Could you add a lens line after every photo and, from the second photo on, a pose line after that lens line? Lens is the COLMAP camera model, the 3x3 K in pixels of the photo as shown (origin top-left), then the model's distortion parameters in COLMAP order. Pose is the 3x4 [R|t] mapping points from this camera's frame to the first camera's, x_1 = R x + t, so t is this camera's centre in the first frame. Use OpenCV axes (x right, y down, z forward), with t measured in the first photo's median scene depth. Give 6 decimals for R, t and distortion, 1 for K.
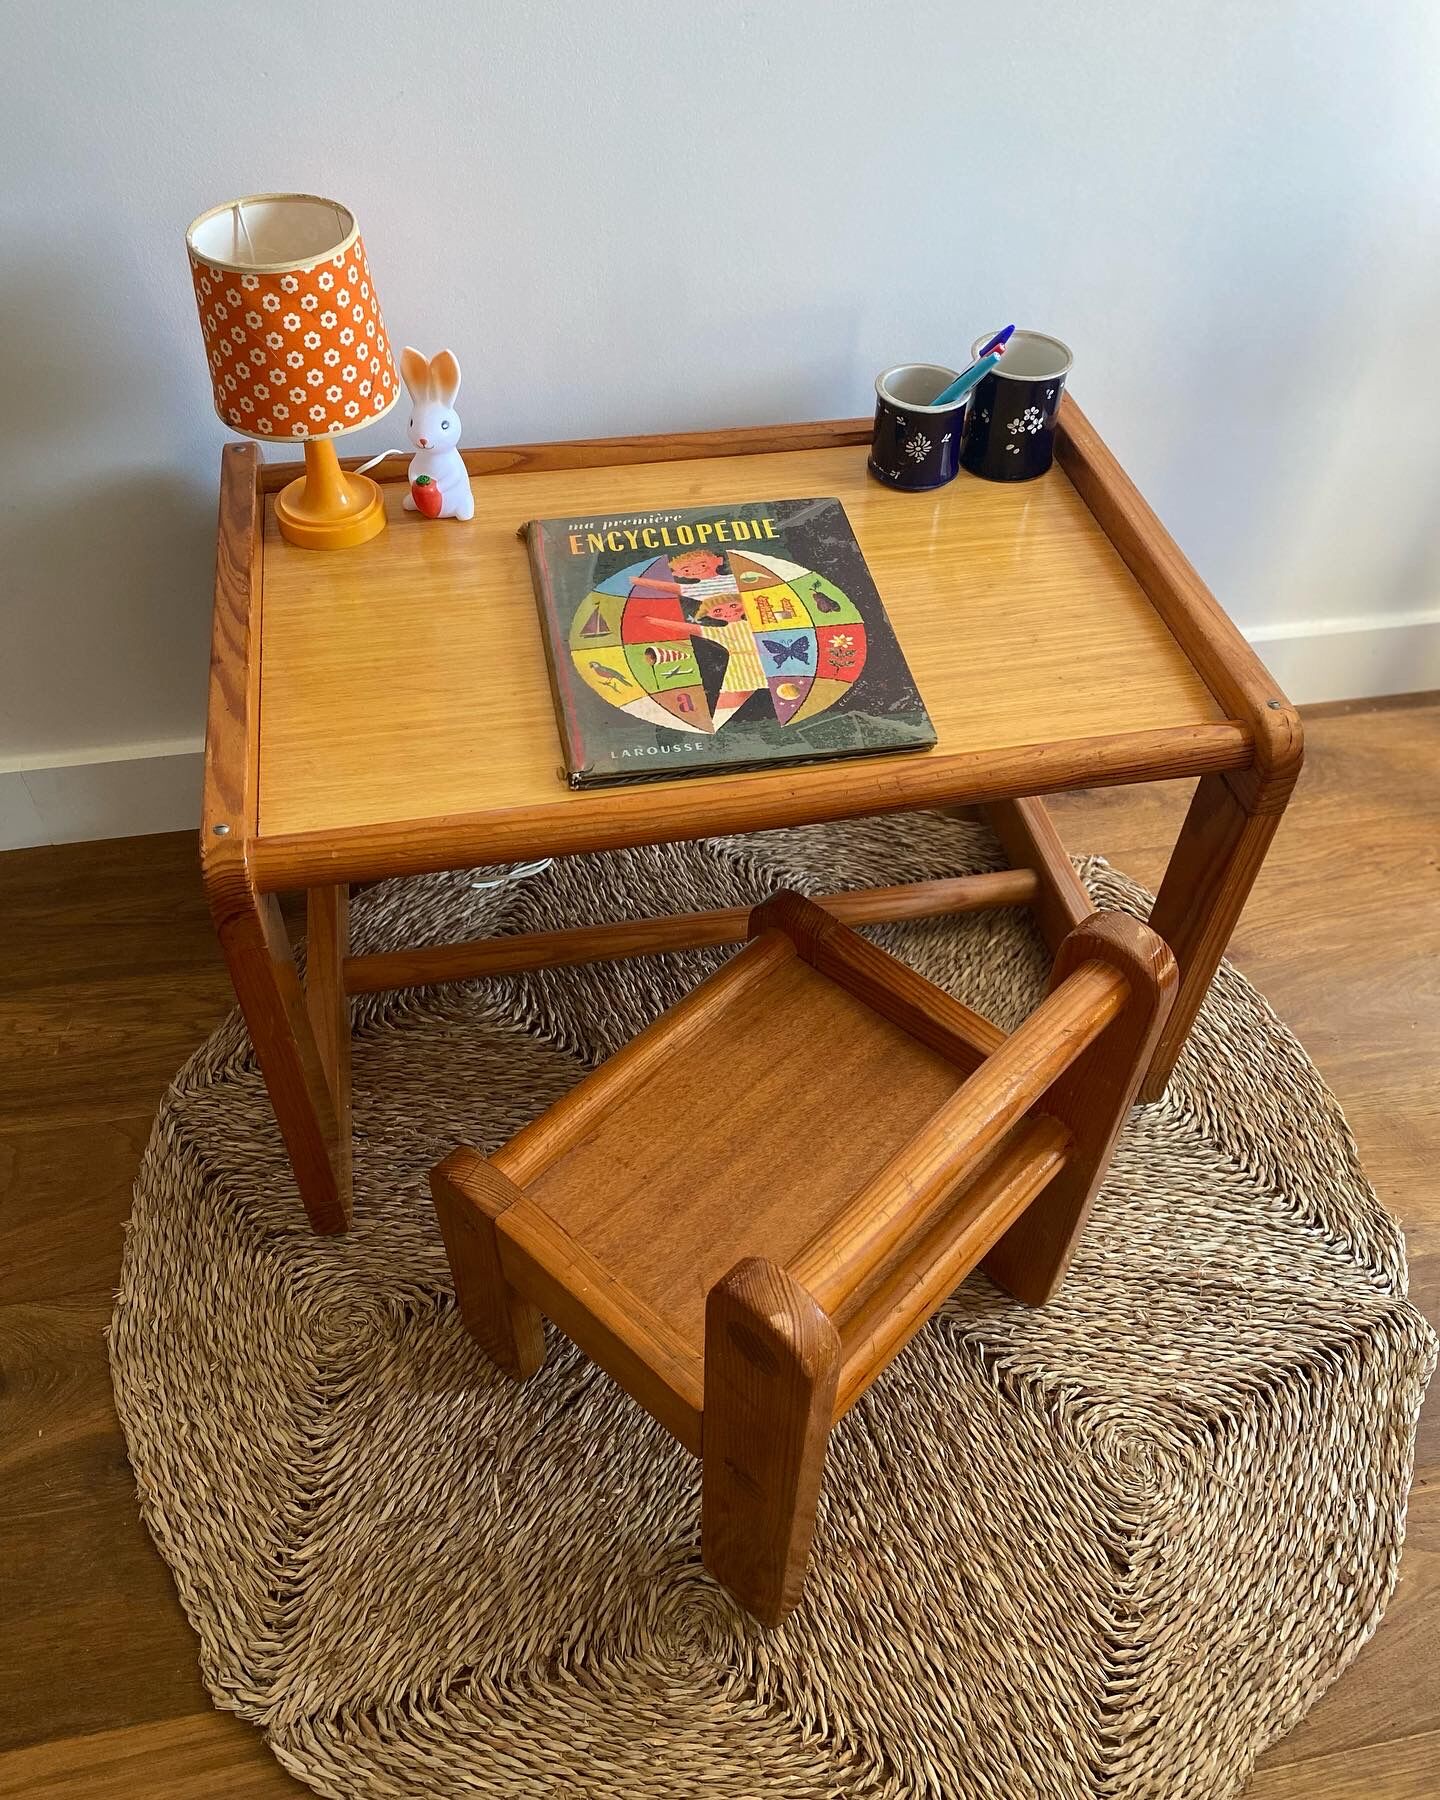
lens RADIAL K [[1443.4, 0, 717.0], [0, 1443.4, 887.9], [0, 0, 1]] dist [0.004469, 0.009114]
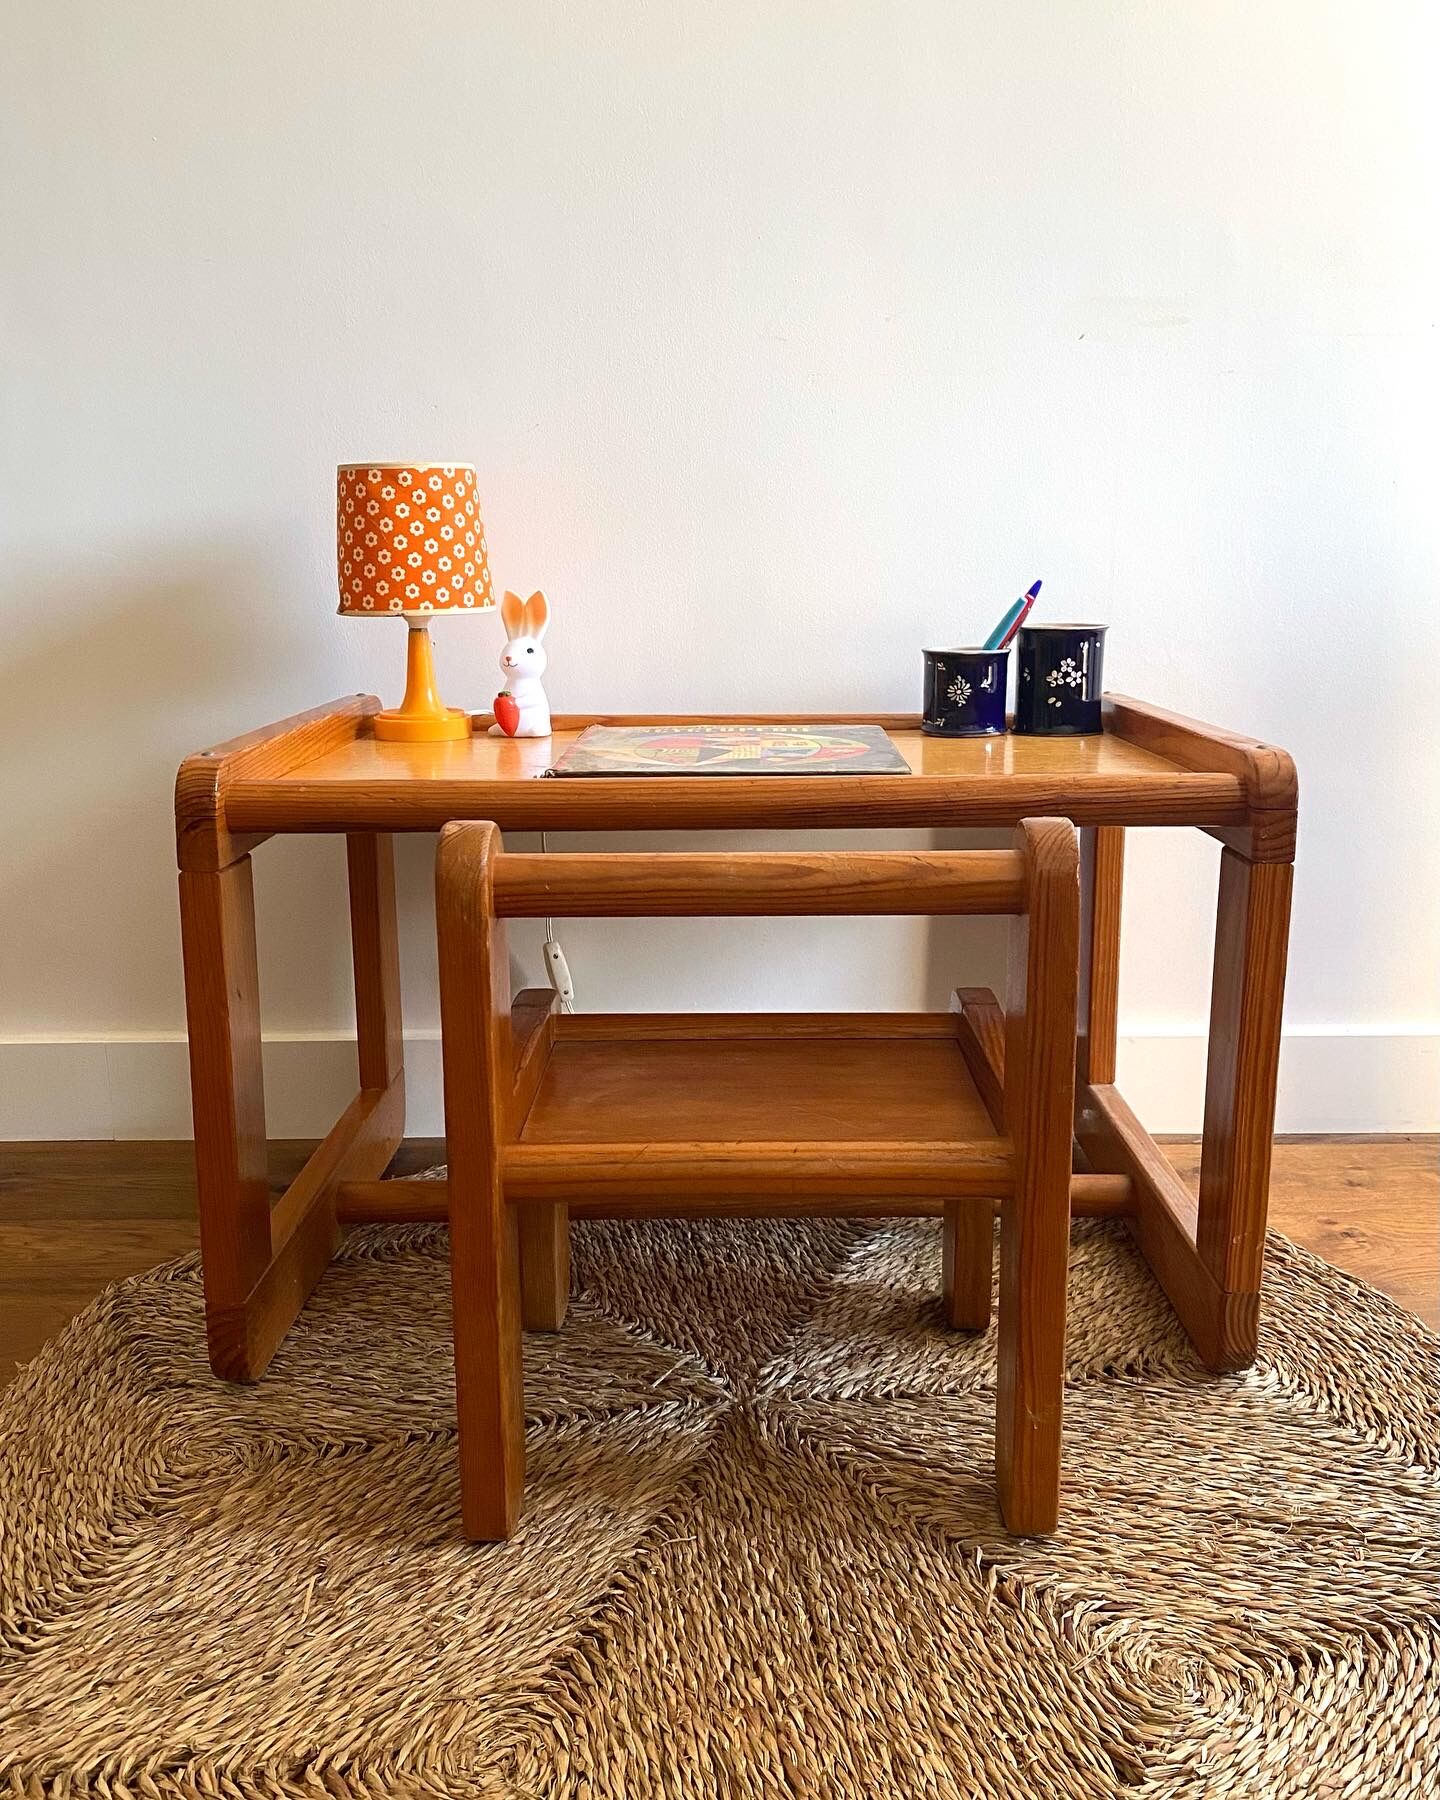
lens RADIAL K [[1601.3, 0, 738.1], [0, 1601.3, 892.9], [0, 0, 1]] dist [0.019405, -0.012416]
pose [[0.981728, 0.012998, -0.189846, 0.235951], [-0.119339, 0.819141, -0.561040, 0.574468], [0.148218, 0.573445, 0.805725, 0.125820]]
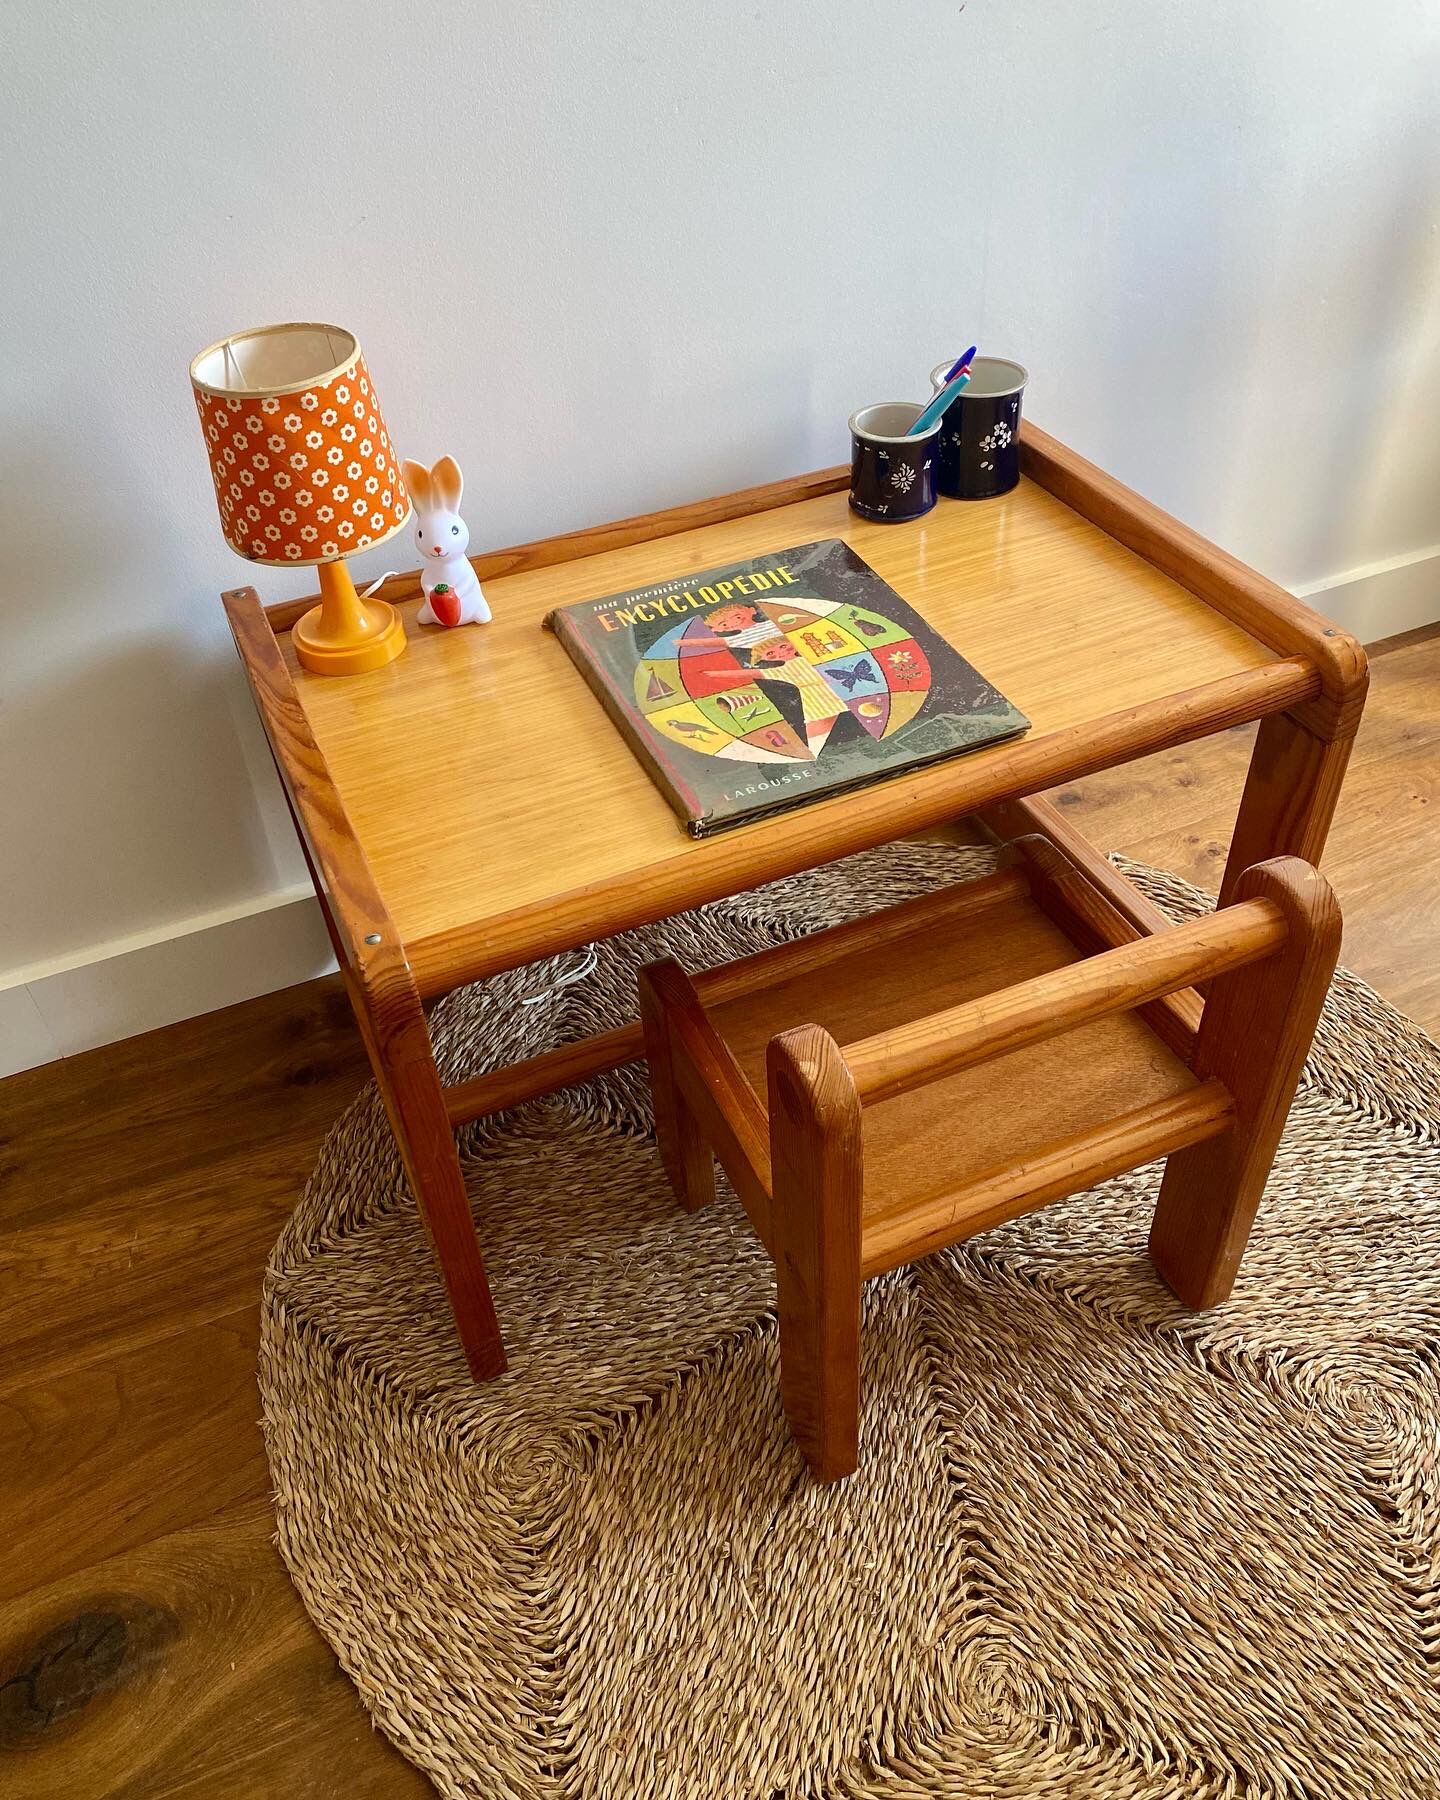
lens RADIAL K [[1443.4, 0, 710.5], [0, 1443.4, 891.2], [0, 0, 1]] dist [0.004469, 0.009114]
pose [[0.973733, -0.199118, 0.110440, -0.191277], [0.209083, 0.973983, -0.087412, 0.050076], [-0.090161, 0.108207, 0.990031, 0.028325]]
